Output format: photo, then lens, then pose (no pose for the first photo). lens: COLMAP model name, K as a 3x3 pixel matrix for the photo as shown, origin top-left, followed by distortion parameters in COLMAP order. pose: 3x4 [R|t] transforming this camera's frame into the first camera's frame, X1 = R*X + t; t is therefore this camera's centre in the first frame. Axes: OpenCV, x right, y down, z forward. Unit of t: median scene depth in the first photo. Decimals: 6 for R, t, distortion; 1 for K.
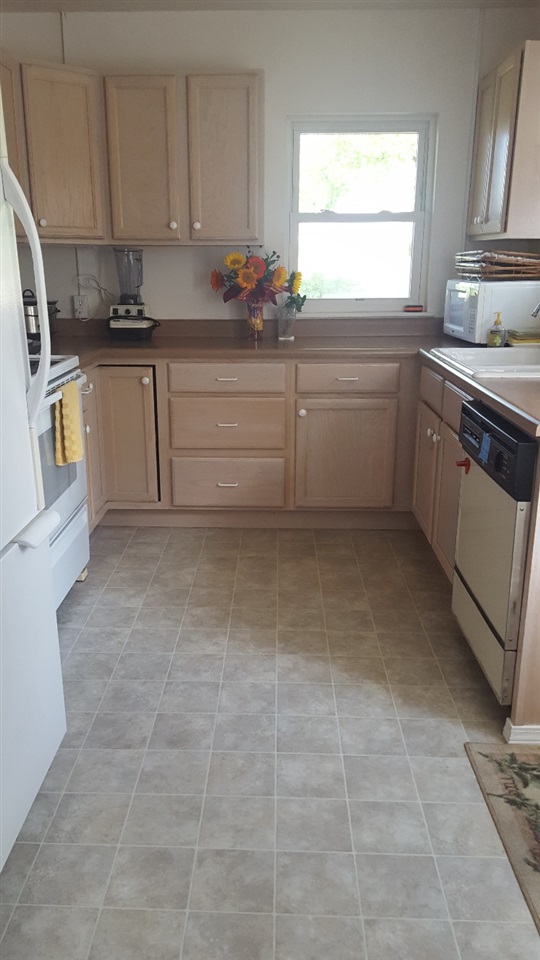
lens RADIAL K [[779.8, 0, 252.8], [0, 779.8, 483.9], [0, 0, 1]] dist [0.143493, -0.226303]
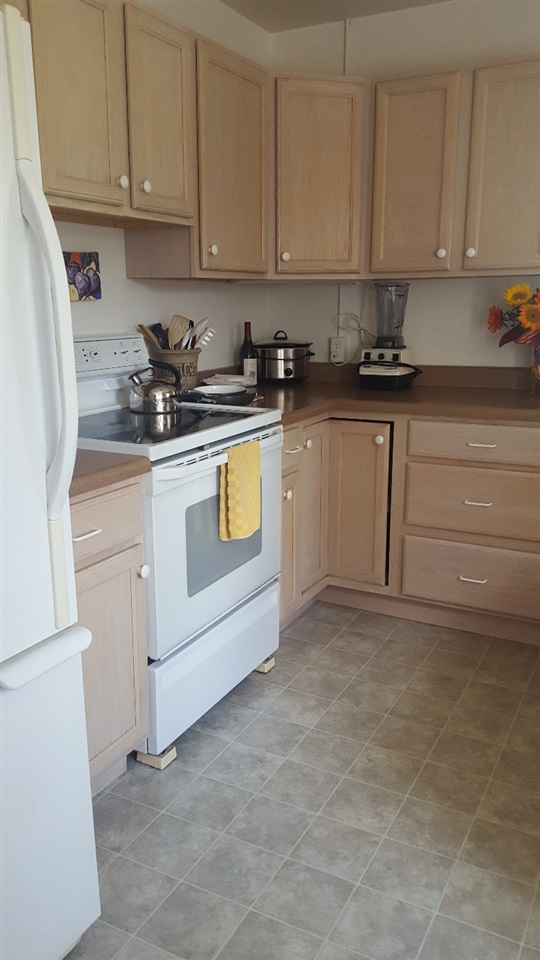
lens RADIAL K [[779.8, 0, 242.7], [0, 779.8, 481.1], [0, 0, 1]] dist [0.143493, -0.226303]
pose [[0.893214, 0.097842, -0.438857, 0.109236], [-0.117947, 0.992844, -0.018706, -0.061168], [0.433886, 0.068471, 0.898362, 0.217104]]
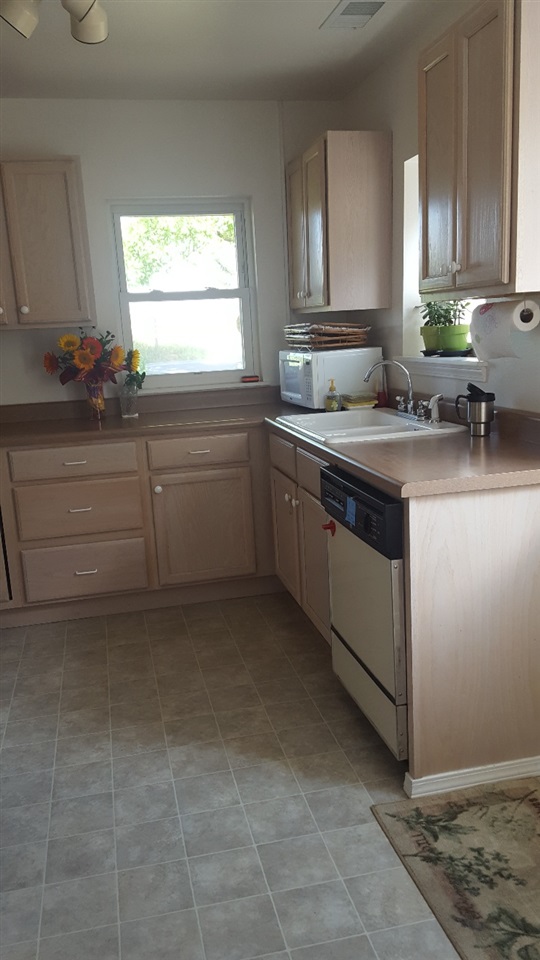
lens RADIAL K [[779.8, 0, 270.9], [0, 779.8, 486.0], [0, 0, 1]] dist [0.143493, -0.226303]
pose [[0.966242, -0.100068, 0.237407, -0.035368], [0.118193, 0.990968, -0.063345, -0.017770], [-0.228924, 0.089266, 0.969343, 0.011652]]
